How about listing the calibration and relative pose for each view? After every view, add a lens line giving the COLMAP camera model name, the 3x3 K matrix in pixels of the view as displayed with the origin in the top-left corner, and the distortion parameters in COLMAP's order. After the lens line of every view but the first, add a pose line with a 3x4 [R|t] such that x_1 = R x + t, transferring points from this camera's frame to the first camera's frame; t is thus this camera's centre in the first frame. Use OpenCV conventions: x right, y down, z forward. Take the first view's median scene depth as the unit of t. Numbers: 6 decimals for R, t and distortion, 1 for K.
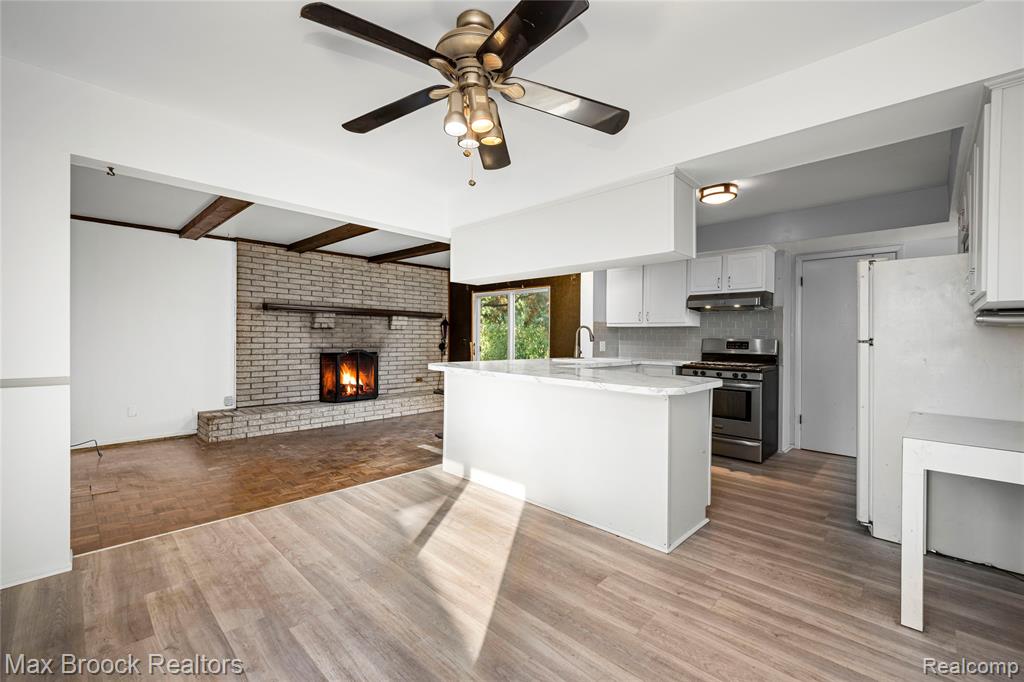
lens RADIAL K [[436.5, 0, 512.0], [0, 436.5, 341.0], [0, 0, 1]] dist [0.000185, -0.000014]
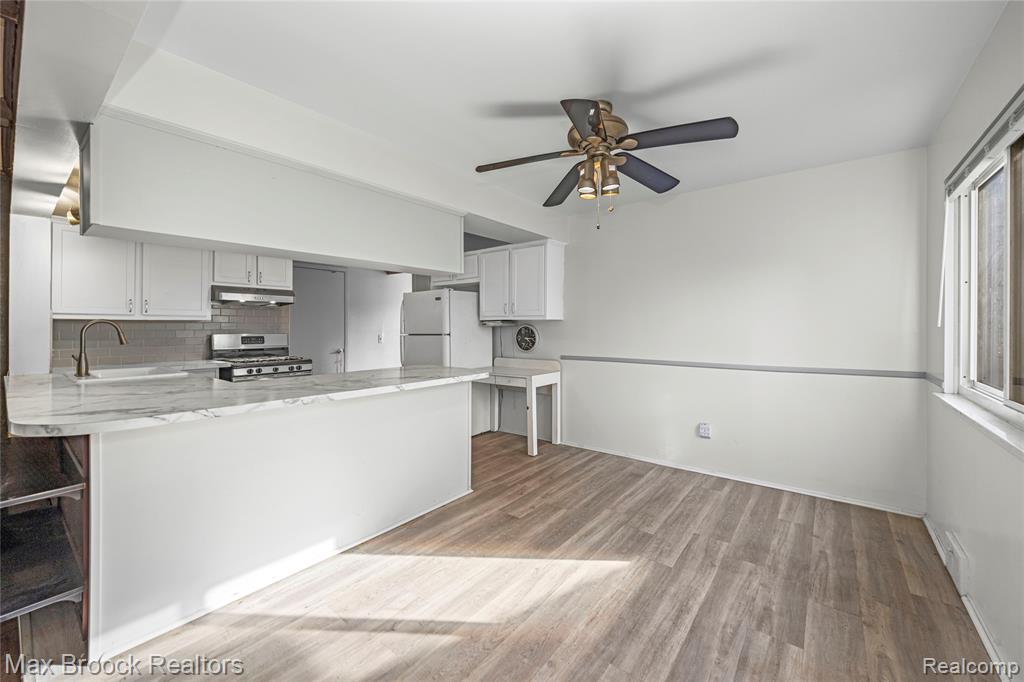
lens RADIAL K [[405.1, 0, 507.1], [0, 405.1, 324.9], [0, 0, 1]] dist [0.000000, -0.000290]
pose [[-0.098359, -0.009043, 0.995110, -0.945138], [0.008141, 0.999918, 0.009891, -0.058901], [-0.995118, 0.009074, -0.098278, 1.019380]]
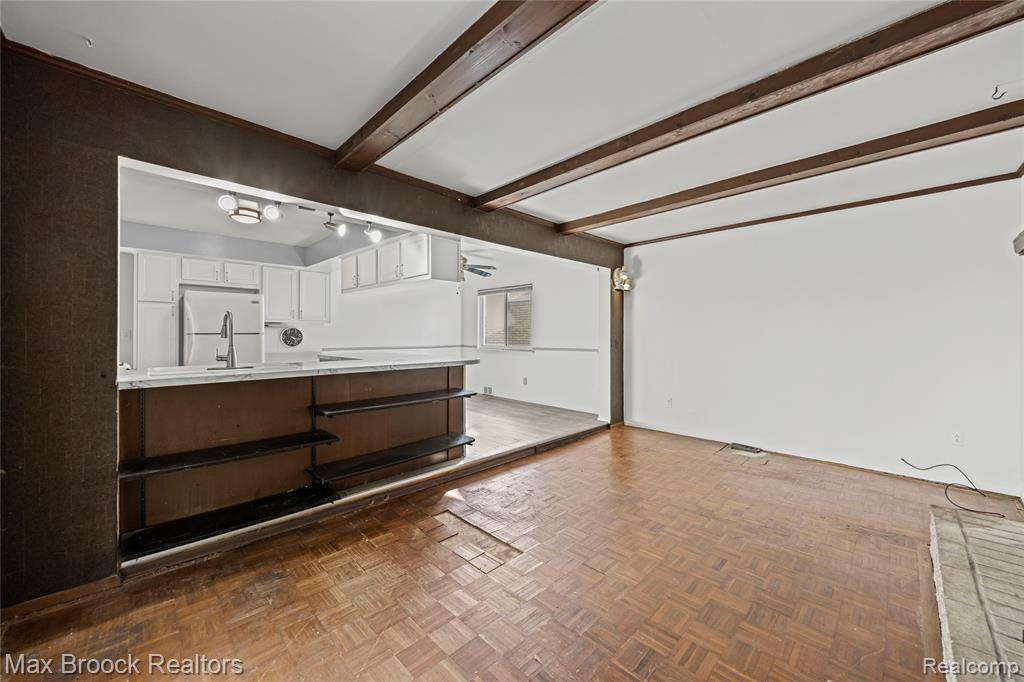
lens RADIAL K [[384.3, 0, 512.0], [0, 384.3, 341.0], [0, 0, 1]] dist [-0.000983, -0.000098]
pose [[-0.999698, -0.017832, 0.016919, -0.455696], [-0.017427, 0.999566, 0.023747, -0.031642], [-0.017335, 0.023445, -0.999575, 3.135306]]
